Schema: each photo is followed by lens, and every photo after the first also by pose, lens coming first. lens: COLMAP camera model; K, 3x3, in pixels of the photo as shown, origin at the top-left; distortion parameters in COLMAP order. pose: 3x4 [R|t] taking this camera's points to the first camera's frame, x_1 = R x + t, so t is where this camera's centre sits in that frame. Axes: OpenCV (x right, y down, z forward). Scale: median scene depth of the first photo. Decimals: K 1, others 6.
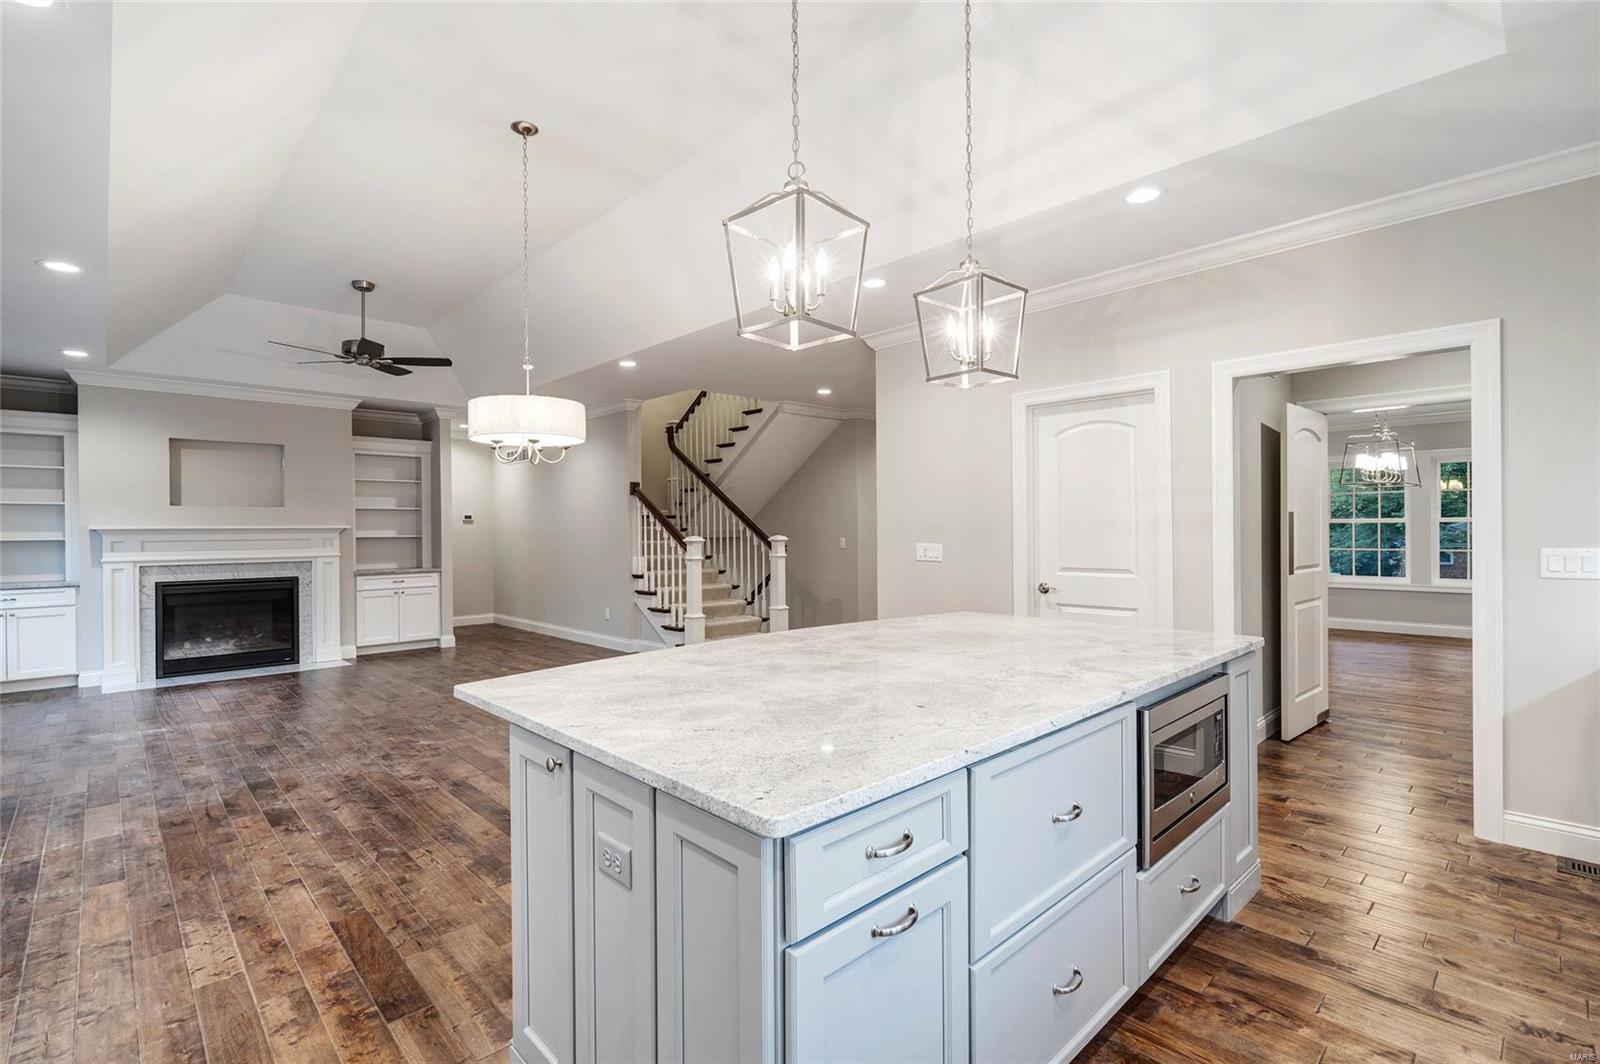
lens RADIAL K [[734.6, 0, 798.6], [0, 734.6, 531.4], [0, 0, 1]] dist [-0.004625, 0.002346]
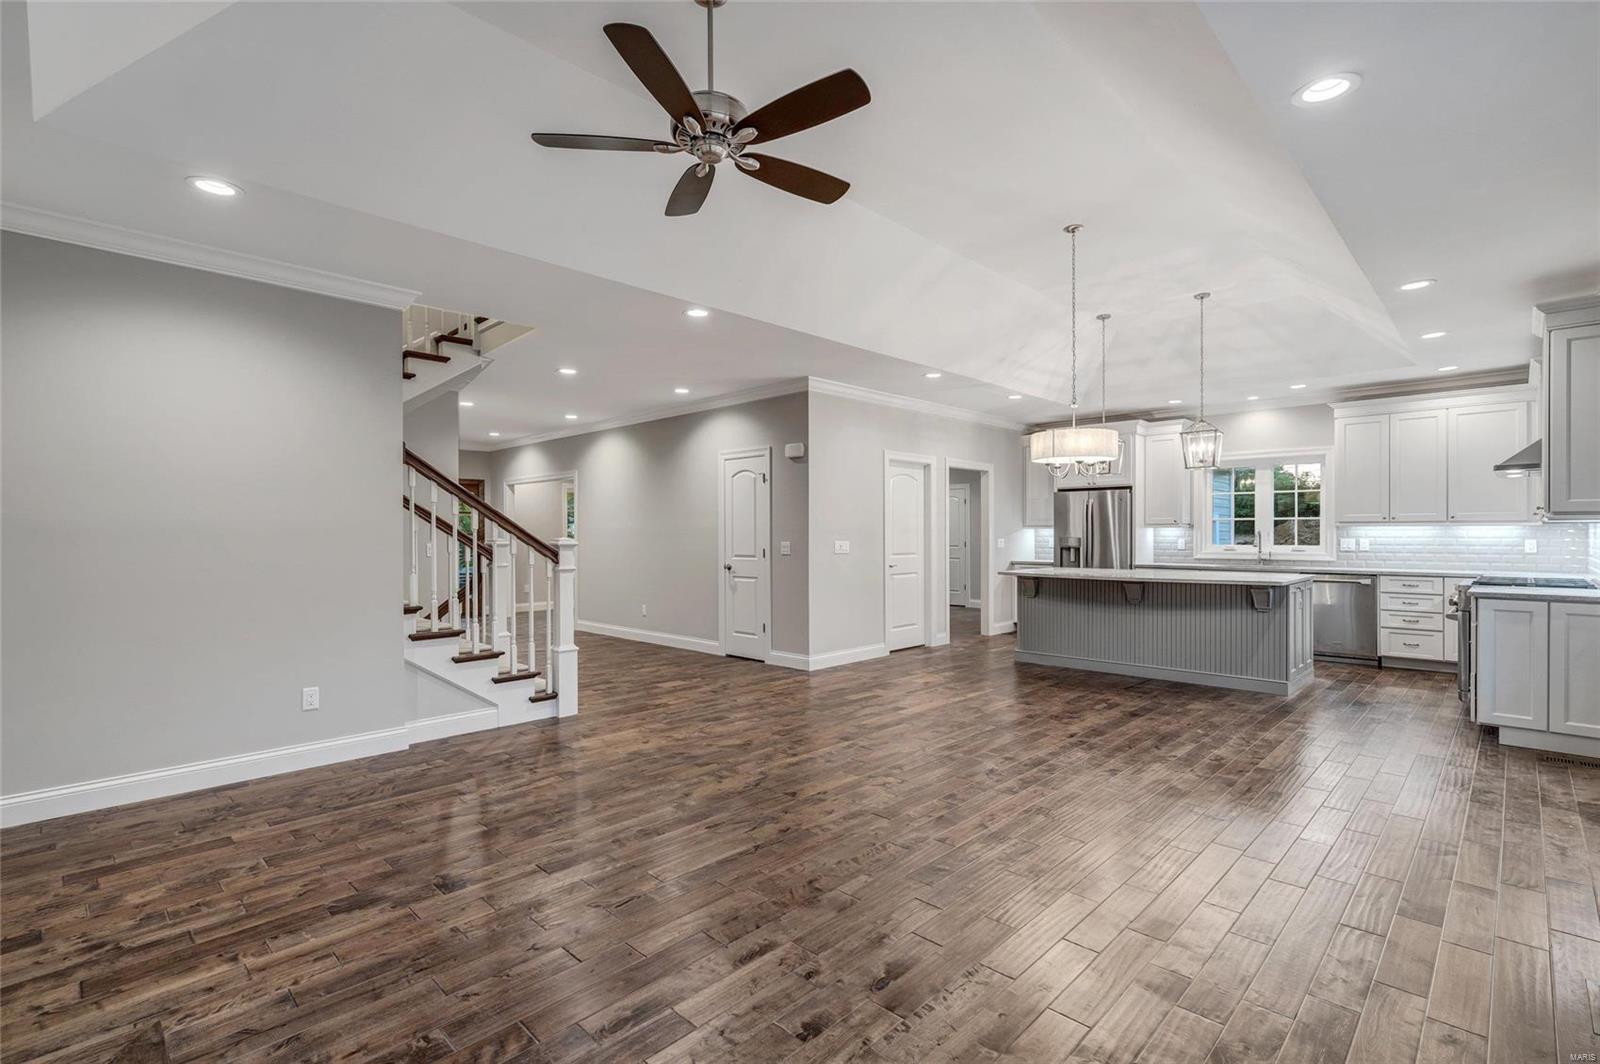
lens RADIAL K [[734.6, 0, 798.0], [0, 734.6, 532.4], [0, 0, 1]] dist [-0.004625, 0.002346]
pose [[-0.033102, 0.013722, 0.999358, -0.835697], [0.006204, 0.999889, -0.013524, 0.011873], [-0.999433, 0.005753, -0.033183, 0.762869]]
